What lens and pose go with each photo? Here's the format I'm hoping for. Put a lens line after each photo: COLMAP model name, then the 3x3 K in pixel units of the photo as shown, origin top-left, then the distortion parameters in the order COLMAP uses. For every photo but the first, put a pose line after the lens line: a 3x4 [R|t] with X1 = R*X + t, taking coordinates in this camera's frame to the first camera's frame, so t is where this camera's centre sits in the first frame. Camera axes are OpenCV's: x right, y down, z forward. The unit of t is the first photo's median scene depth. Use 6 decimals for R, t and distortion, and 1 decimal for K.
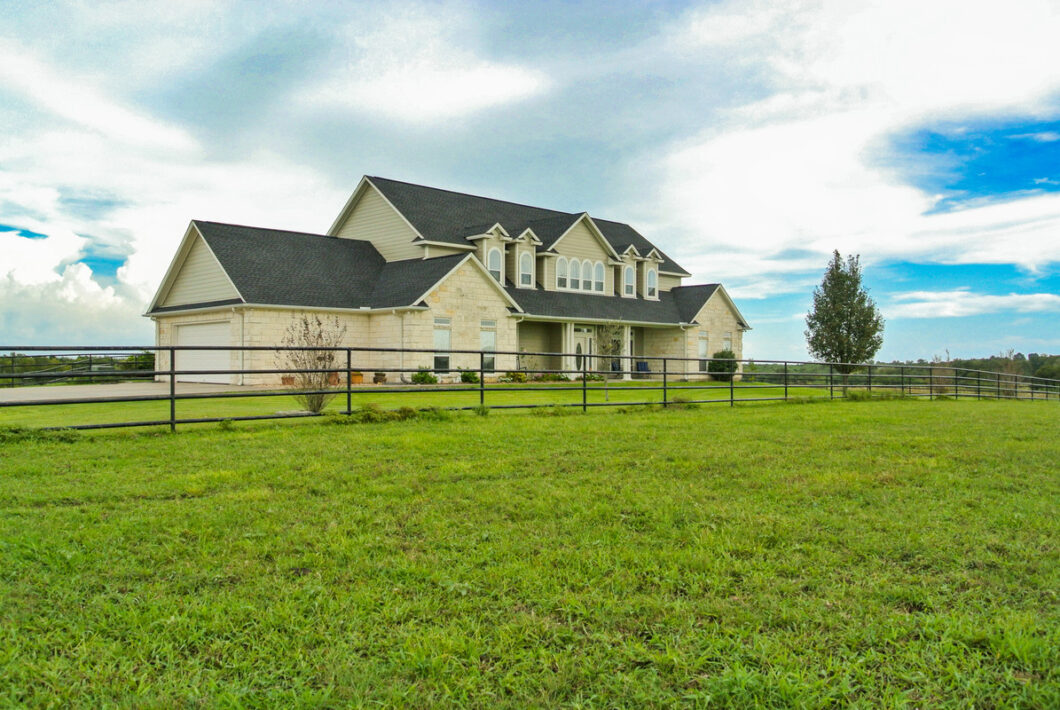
lens RADIAL K [[849.1, 0, 530.0], [0, 849.1, 355.0], [0, 0, 1]] dist [-0.104417, 0.000815]
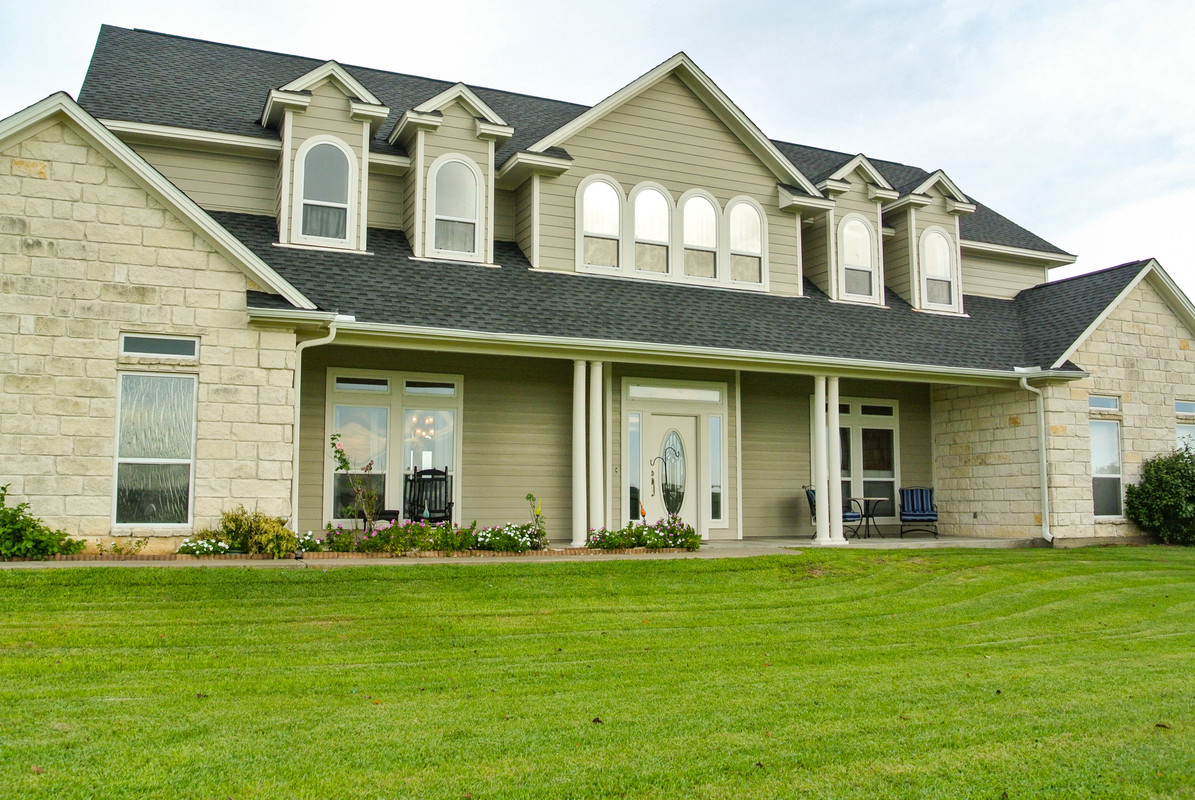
lens RADIAL K [[957.2, 0, 597.5], [0, 957.2, 400.0], [0, 0, 1]] dist [-0.104417, 0.000815]
pose [[0.928713, -0.039733, -0.368665, 0.161346], [0.003310, 0.995091, -0.098909, 0.009892], [0.370785, 0.090638, 0.924285, 0.612042]]
